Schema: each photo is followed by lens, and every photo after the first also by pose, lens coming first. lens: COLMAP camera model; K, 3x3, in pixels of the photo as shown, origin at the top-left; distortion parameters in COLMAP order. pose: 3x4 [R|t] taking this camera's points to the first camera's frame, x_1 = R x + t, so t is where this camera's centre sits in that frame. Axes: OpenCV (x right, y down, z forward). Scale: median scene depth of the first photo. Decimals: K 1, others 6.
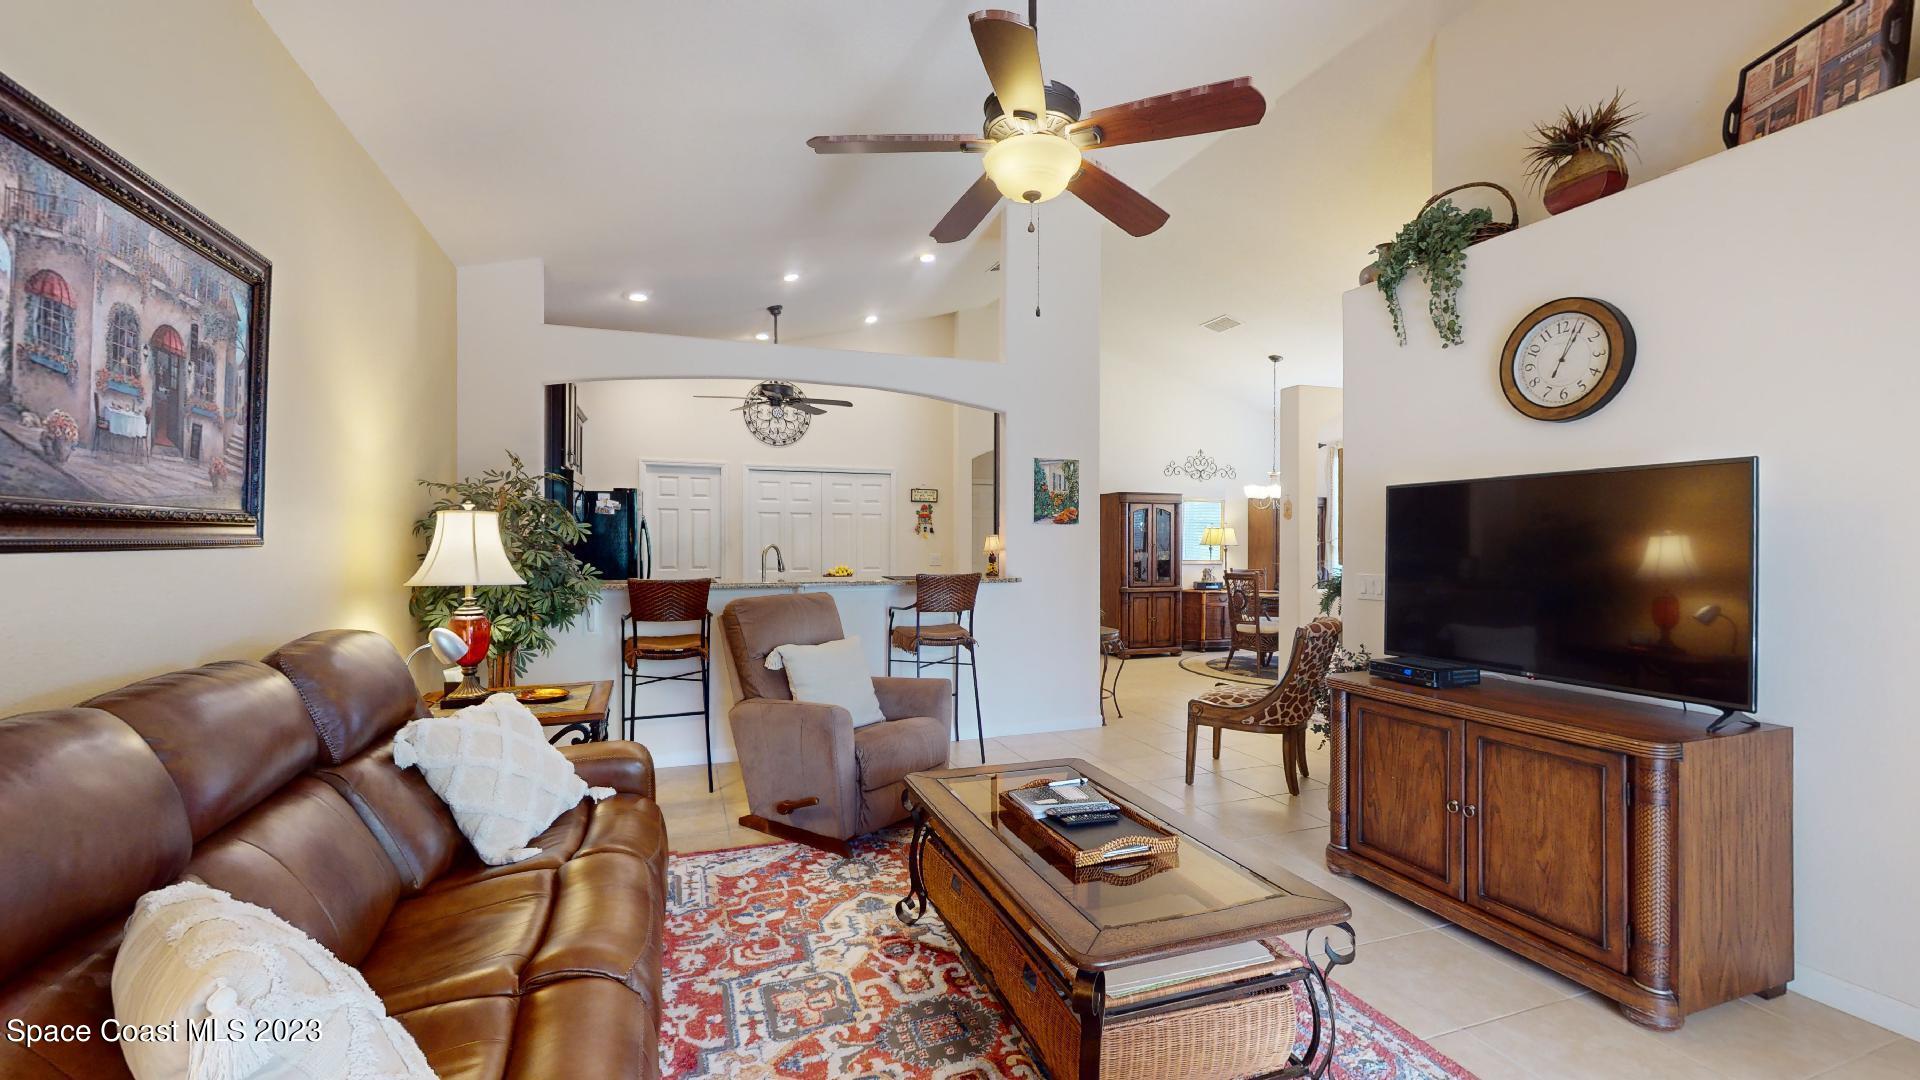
lens RADIAL K [[797.5, 0, 956.8], [0, 797.5, 539.8], [0, 0, 1]] dist [0.000266, -0.000085]
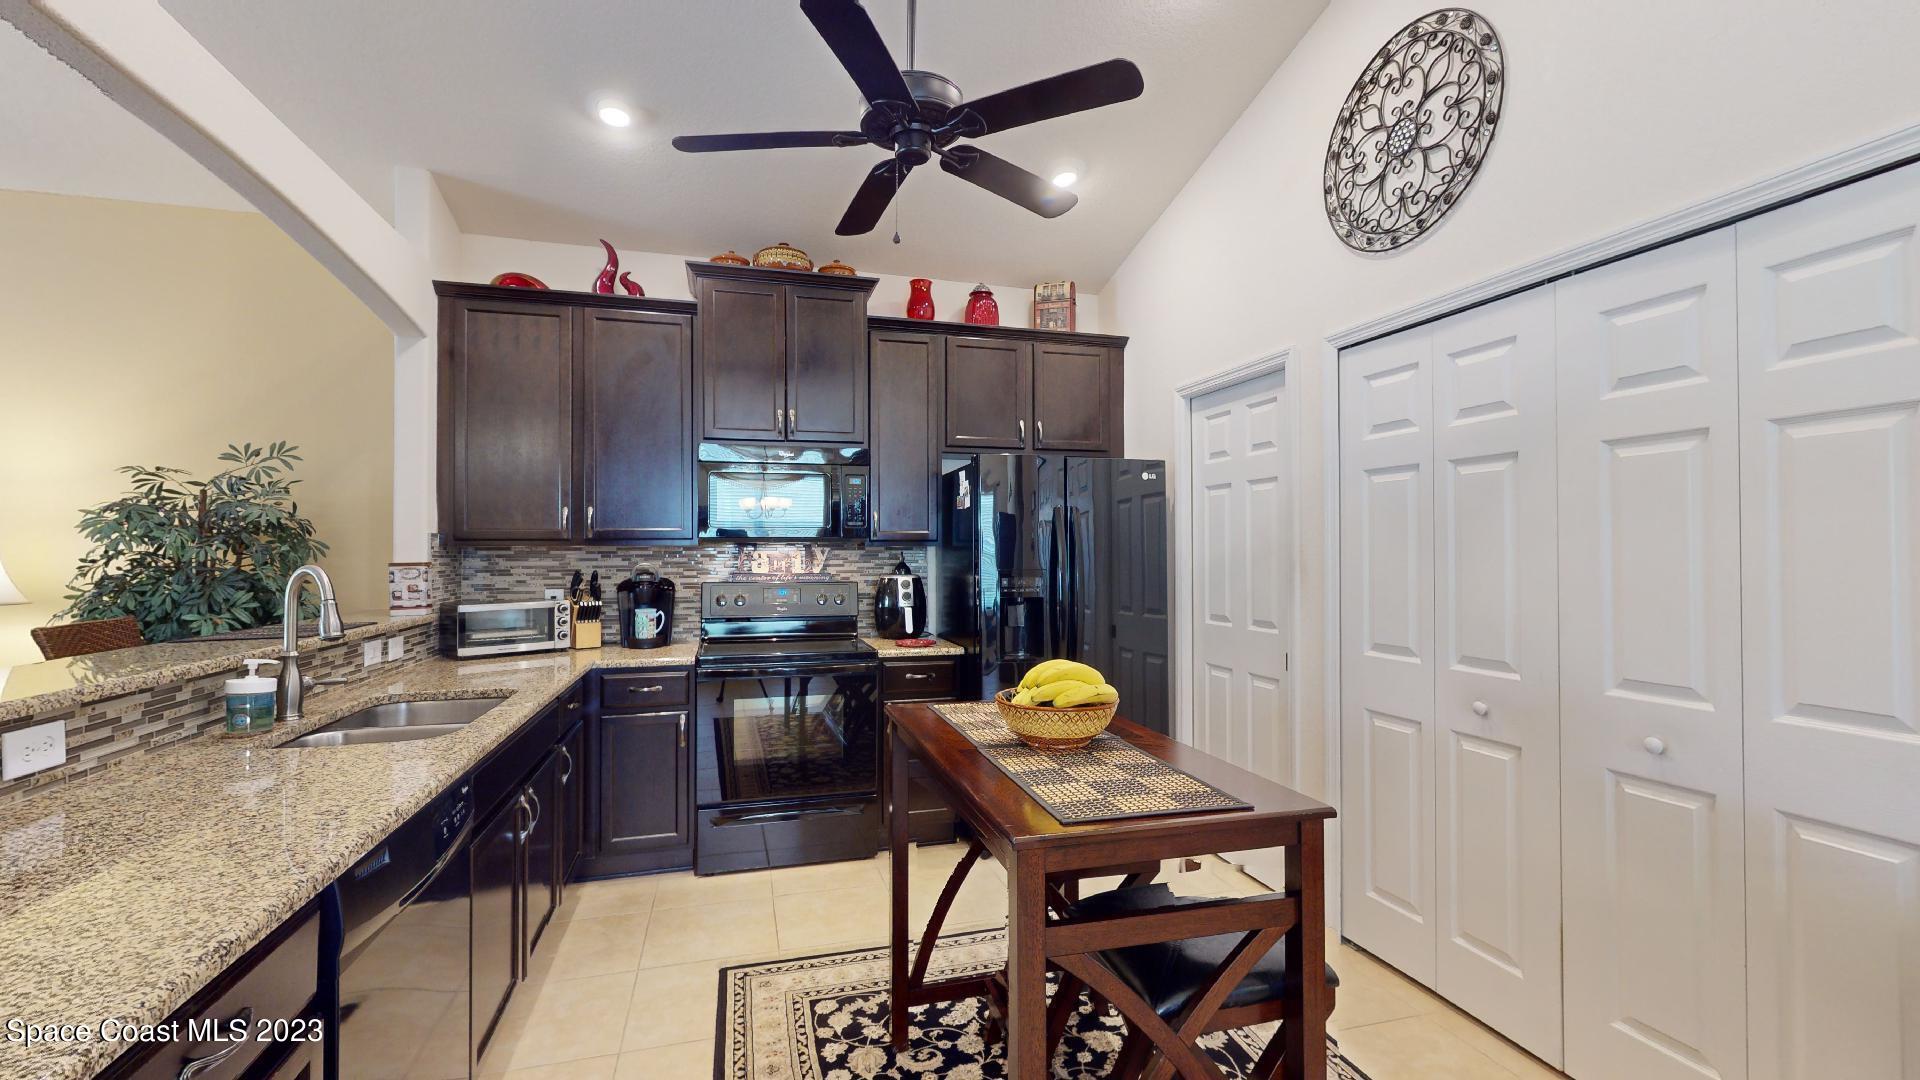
lens RADIAL K [[797.5, 0, 958.1], [0, 797.5, 545.3], [0, 0, 1]] dist [0.000266, -0.000085]
pose [[-0.067991, -0.011318, -0.997622, 0.273671], [-0.000398, 0.999936, -0.011317, -0.000616], [0.997686, -0.000373, -0.067991, 2.611527]]
